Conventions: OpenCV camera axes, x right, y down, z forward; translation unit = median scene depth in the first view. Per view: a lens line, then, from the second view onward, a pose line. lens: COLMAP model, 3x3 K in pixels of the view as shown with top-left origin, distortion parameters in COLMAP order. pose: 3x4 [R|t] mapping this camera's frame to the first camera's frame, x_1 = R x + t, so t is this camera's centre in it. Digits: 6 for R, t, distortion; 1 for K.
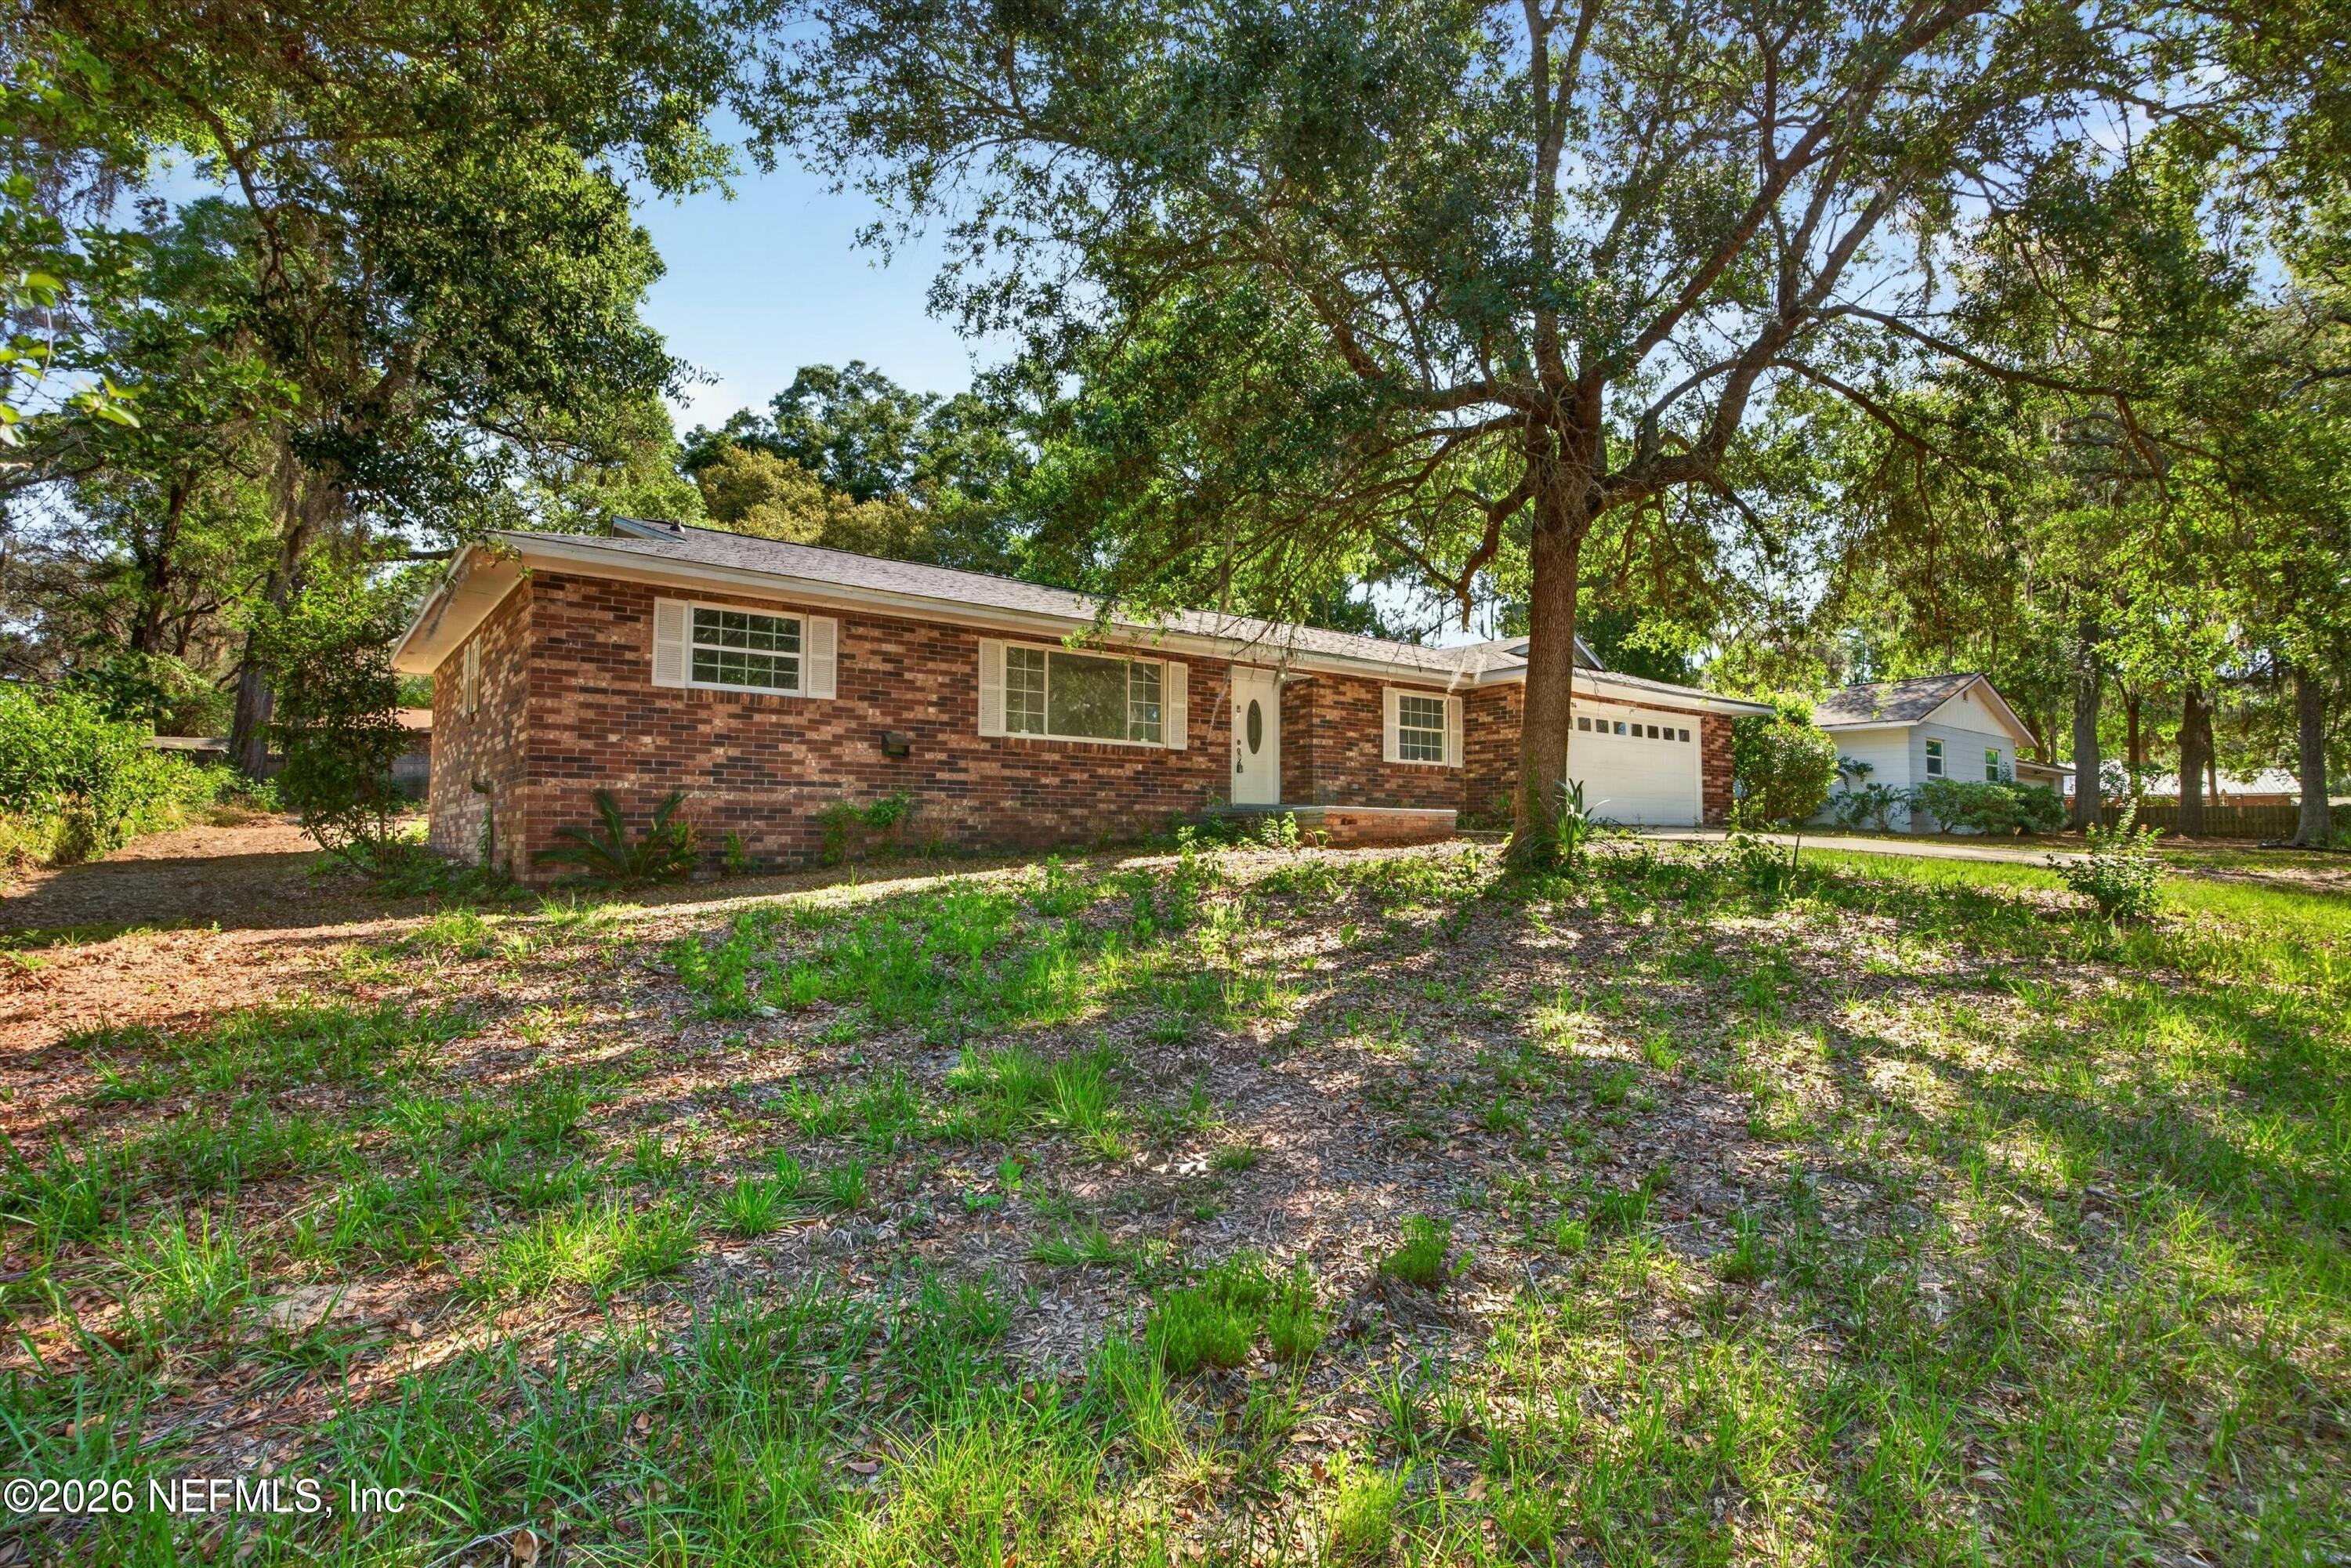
lens RADIAL K [[909.6, 0, 1162.8], [0, 909.6, 784.1], [0, 0, 1]] dist [-0.020846, 0.008305]
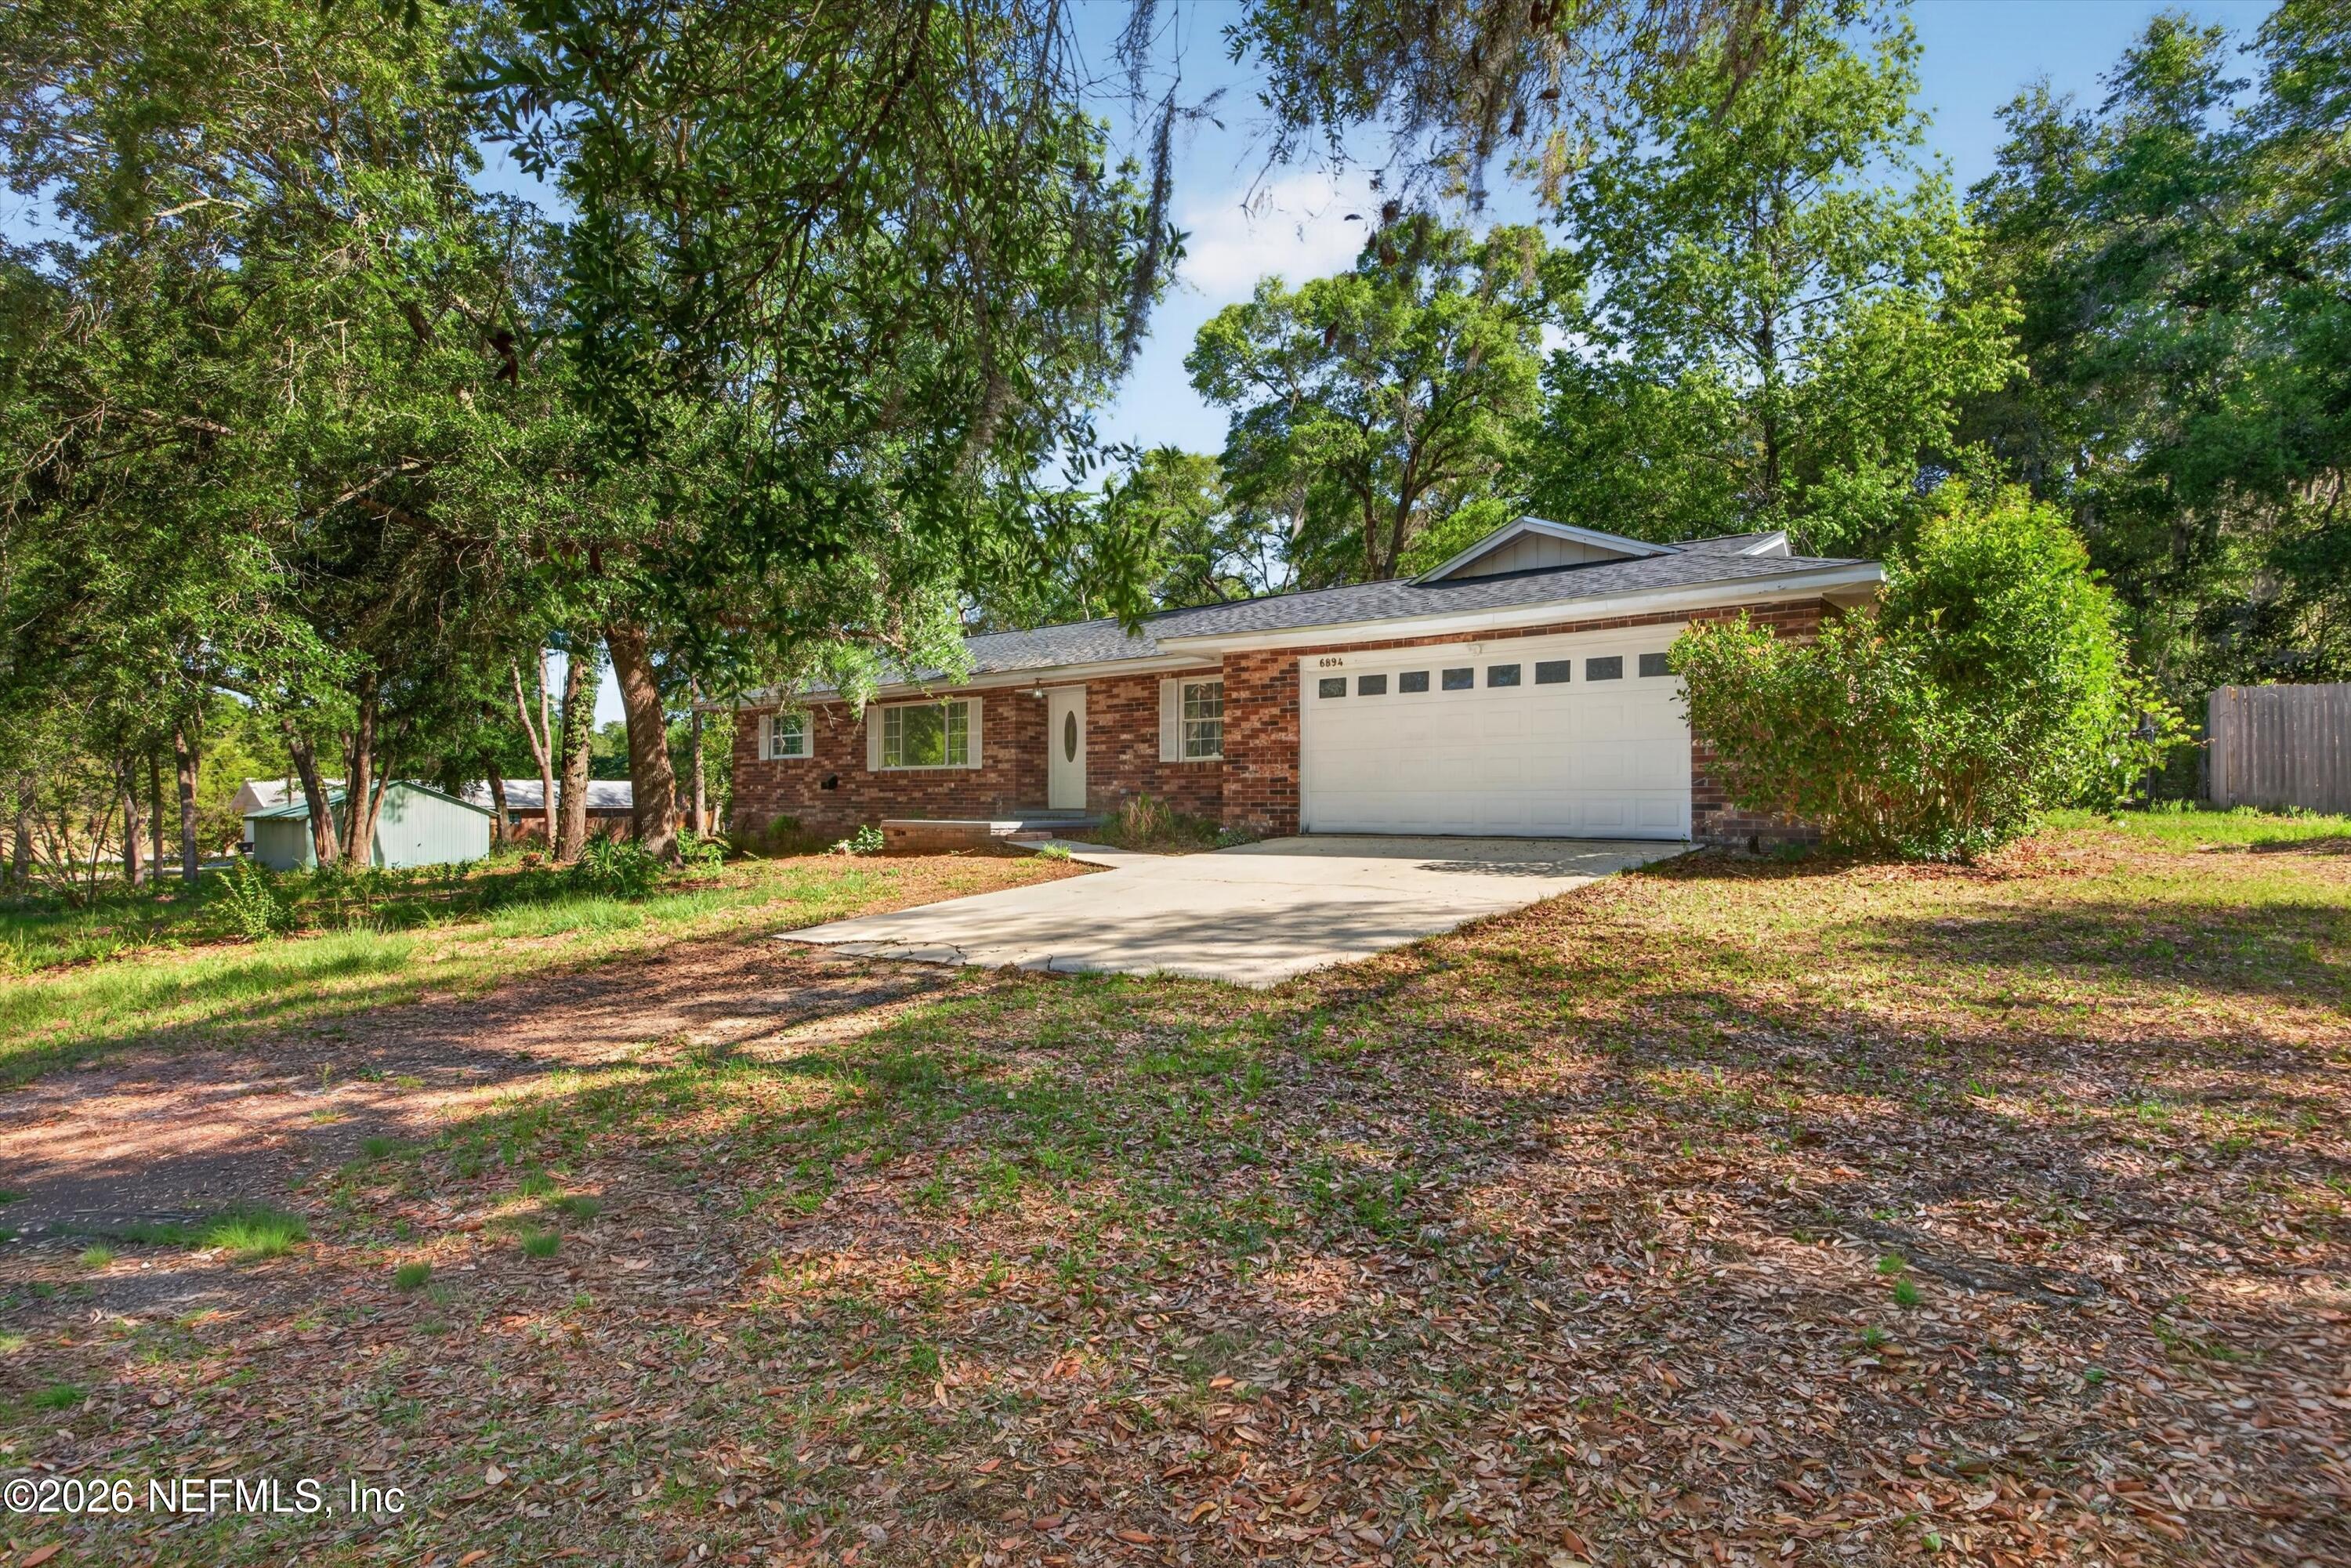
lens RADIAL K [[909.6, 0, 1162.8], [0, 909.6, 784.1], [0, 0, 1]] dist [-0.020846, 0.008305]
pose [[0.410455, -0.029237, -0.911412, 1.074145], [0.048945, 0.998751, -0.009996, 0.006466], [0.910566, -0.040507, 0.411373, 0.628176]]
